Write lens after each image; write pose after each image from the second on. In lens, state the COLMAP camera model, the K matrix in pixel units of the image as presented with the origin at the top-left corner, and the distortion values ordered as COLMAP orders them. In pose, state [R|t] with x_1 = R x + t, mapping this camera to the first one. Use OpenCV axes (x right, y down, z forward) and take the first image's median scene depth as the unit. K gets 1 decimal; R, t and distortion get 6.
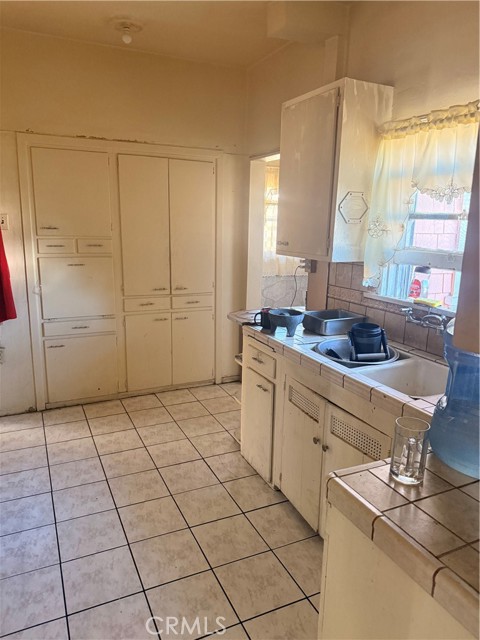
lens RADIAL K [[454.7, 0, 237.0], [0, 454.7, 321.4], [0, 0, 1]] dist [0.026485, -0.032672]
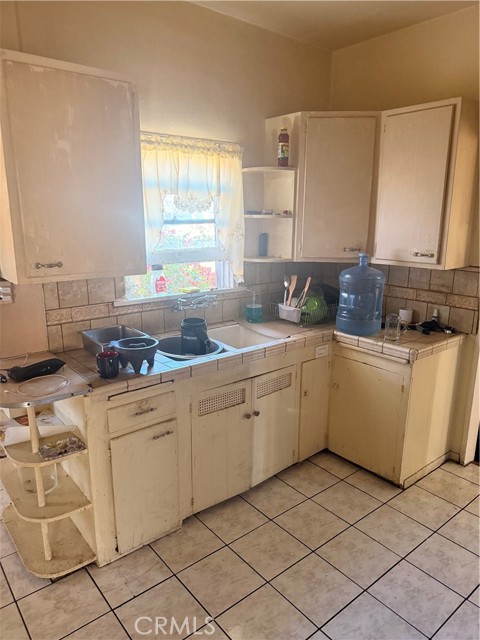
lens RADIAL K [[454.7, 0, 241.1], [0, 454.7, 322.1], [0, 0, 1]] dist [0.026485, -0.032672]
pose [[-0.249544, -0.259080, 0.933062, -0.832799], [0.198171, 0.929490, 0.311089, -0.326324], [-0.947869, 0.262536, -0.180606, 1.128331]]
